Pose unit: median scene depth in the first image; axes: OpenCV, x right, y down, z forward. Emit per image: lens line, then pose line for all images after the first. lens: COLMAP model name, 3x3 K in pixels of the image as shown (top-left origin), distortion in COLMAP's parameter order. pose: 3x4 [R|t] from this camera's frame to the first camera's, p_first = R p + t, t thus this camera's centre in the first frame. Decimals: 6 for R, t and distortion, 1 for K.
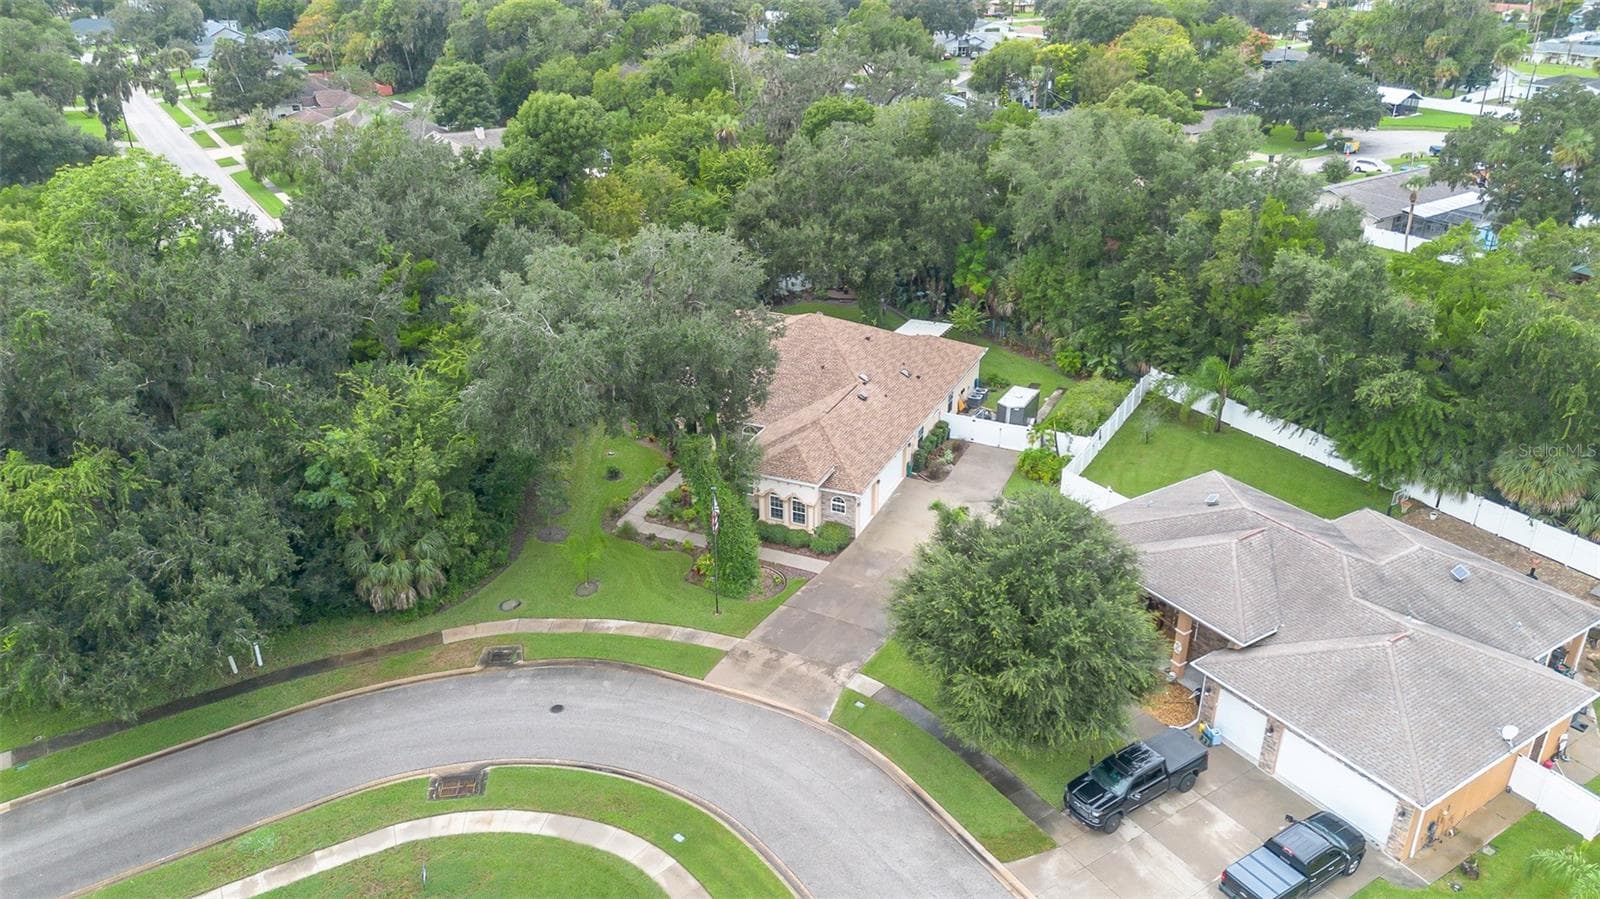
lens RADIAL K [[1138.9, 0, 799.0], [0, 1138.9, 450.5], [0, 0, 1]] dist [0.027262, -0.009571]
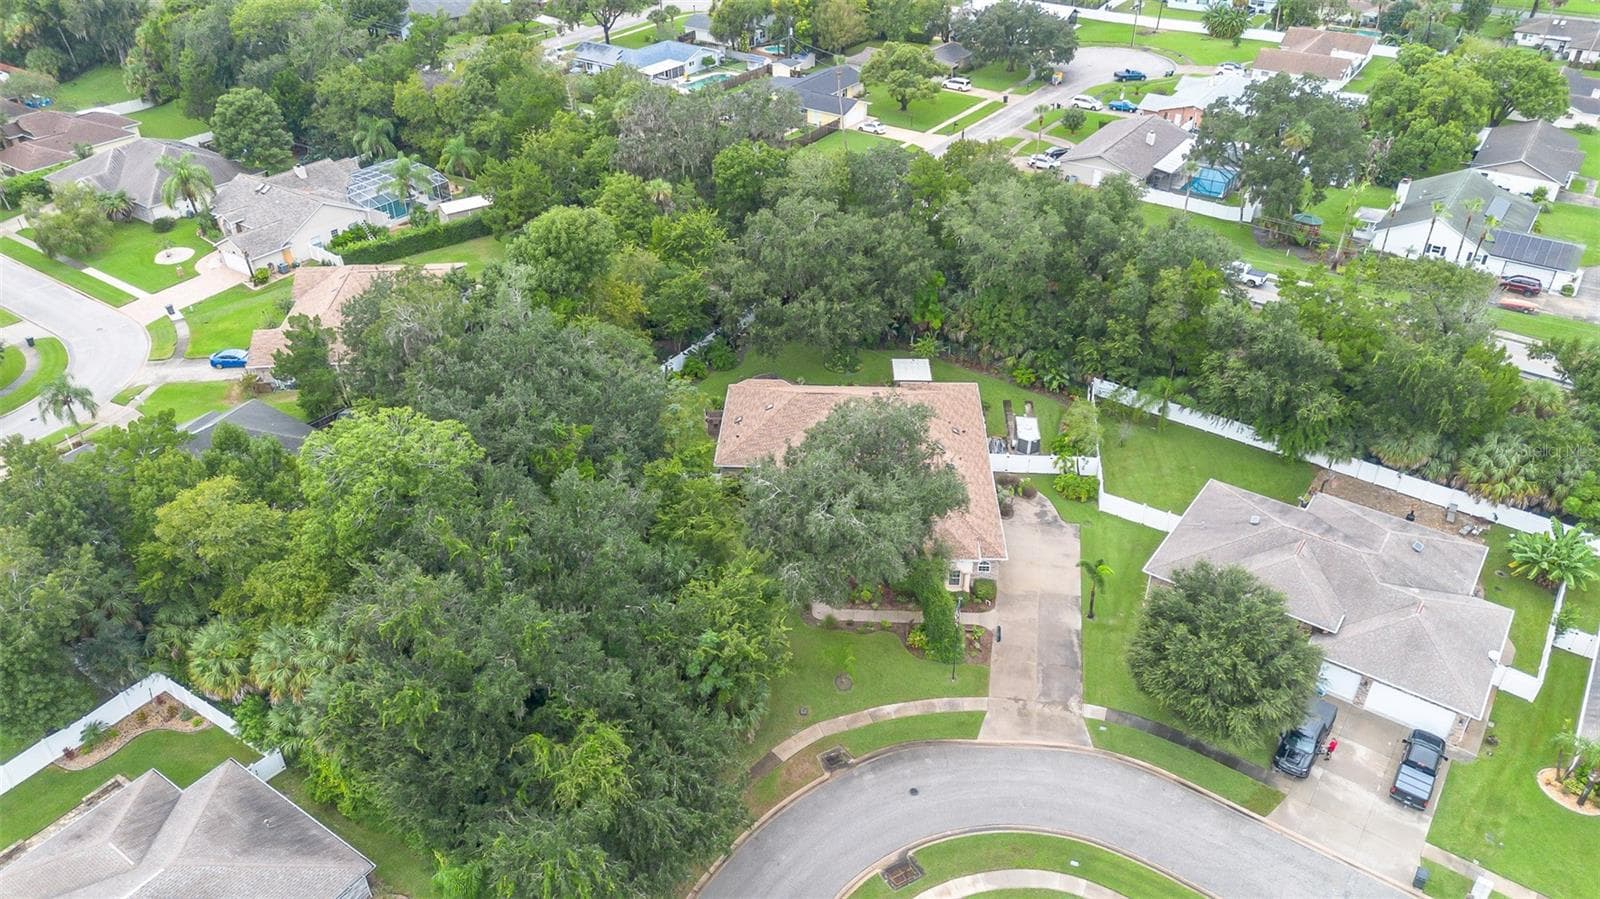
lens RADIAL K [[1138.9, 0, 802.4], [0, 1138.9, 447.0], [0, 0, 1]] dist [0.027262, -0.009571]
pose [[0.930816, -0.201140, 0.305164, -0.511011], [0.158082, 0.974370, 0.160044, -0.315889], [-0.329534, -0.100730, 0.938755, -0.146843]]
